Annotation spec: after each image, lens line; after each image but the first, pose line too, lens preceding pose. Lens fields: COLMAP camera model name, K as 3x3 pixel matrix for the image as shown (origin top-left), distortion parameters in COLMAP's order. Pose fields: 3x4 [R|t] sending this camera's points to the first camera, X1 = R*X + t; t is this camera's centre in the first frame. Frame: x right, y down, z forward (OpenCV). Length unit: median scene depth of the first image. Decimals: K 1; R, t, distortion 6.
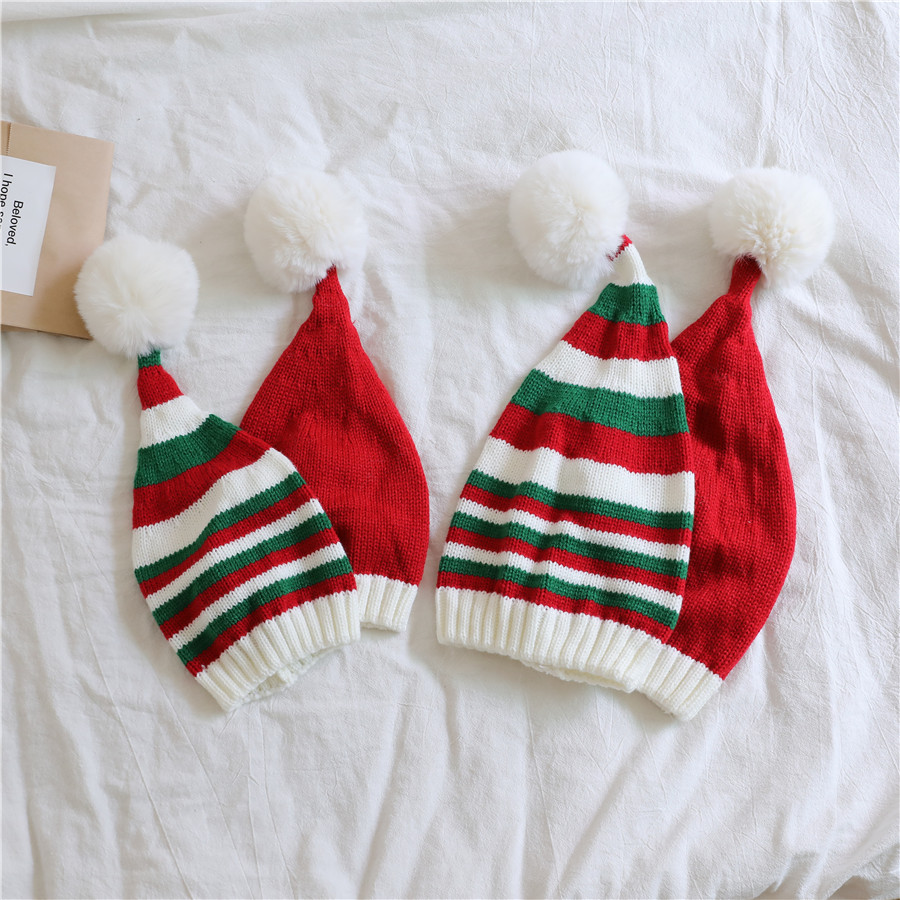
lens RADIAL K [[1516.3, 0, 443.0], [0, 1516.3, 459.1], [0, 0, 1]] dist [0.003064, 0.000000]
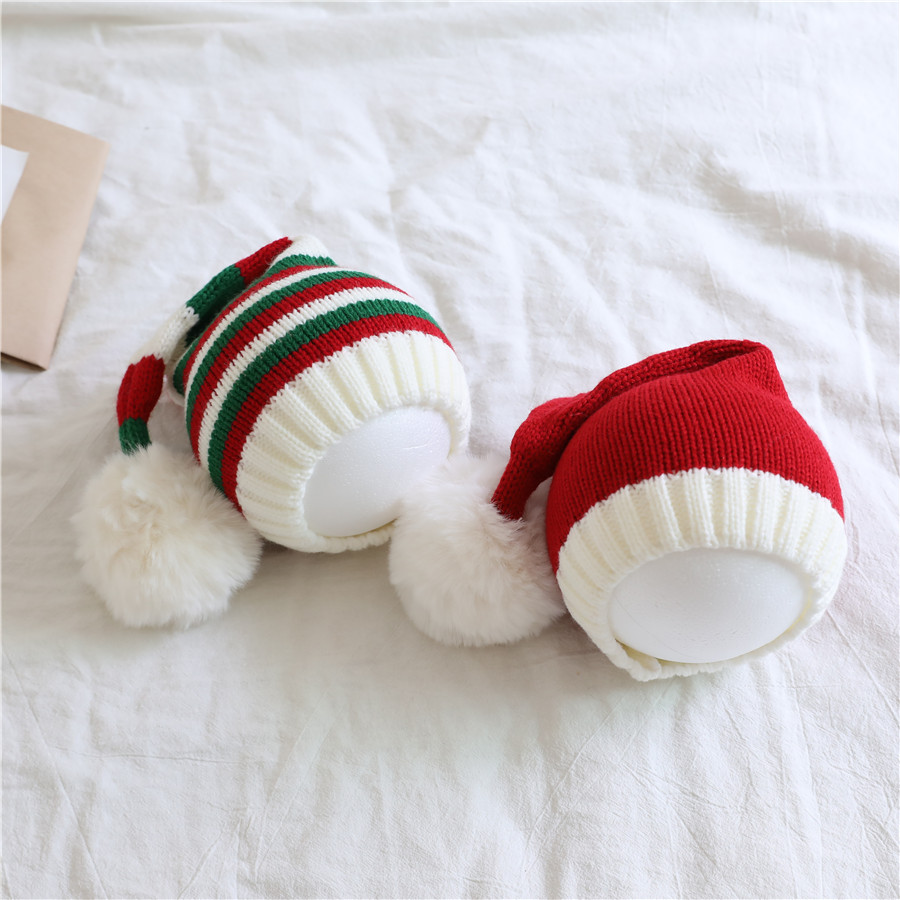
lens RADIAL K [[1611.1, 0, 441.7], [0, 1611.1, 455.0], [0, 0, 1]] dist [0.002340, 0.000000]
pose [[0.998900, 0.041423, -0.021974, -0.029137], [-0.046441, 0.938703, -0.341586, 0.201867], [0.006478, 0.342230, 0.939594, 0.304083]]
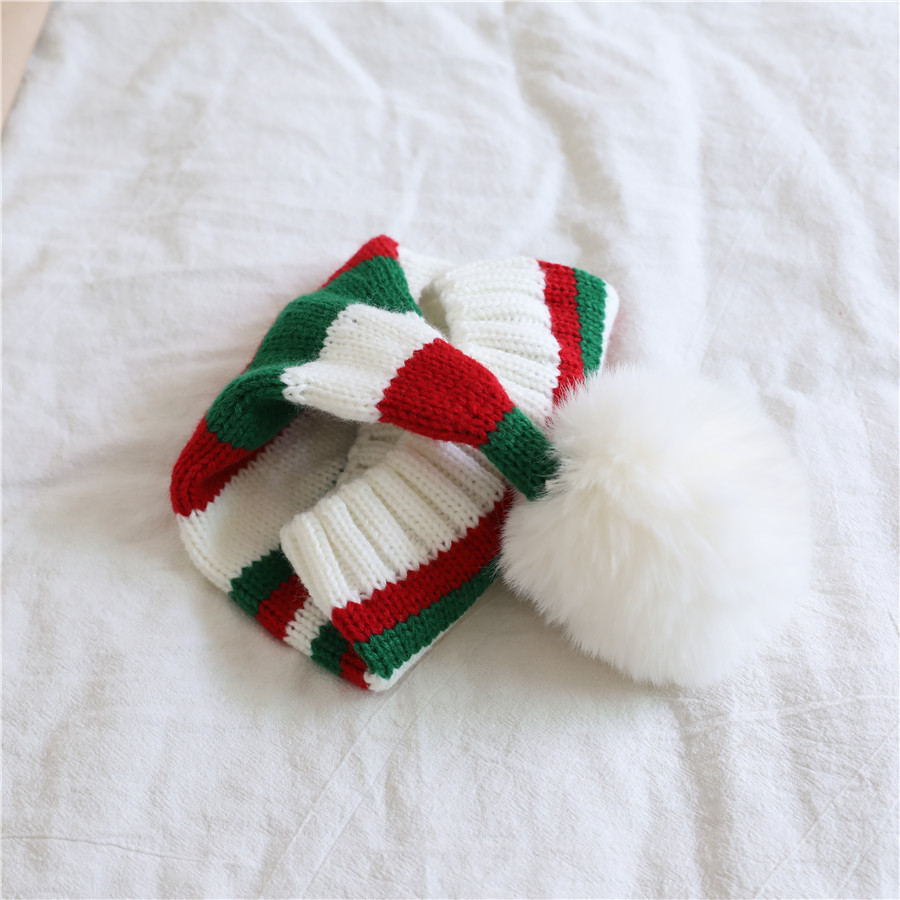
lens RADIAL K [[1854.7, 0, 427.2], [0, 1854.7, 440.1], [0, 0, 1]] dist [0.042496, 0.000000]
pose [[0.990901, 0.097101, -0.093204, -0.031339], [-0.121750, 0.941870, -0.313141, 0.142747], [0.057380, 0.321639, 0.945122, 0.480750]]
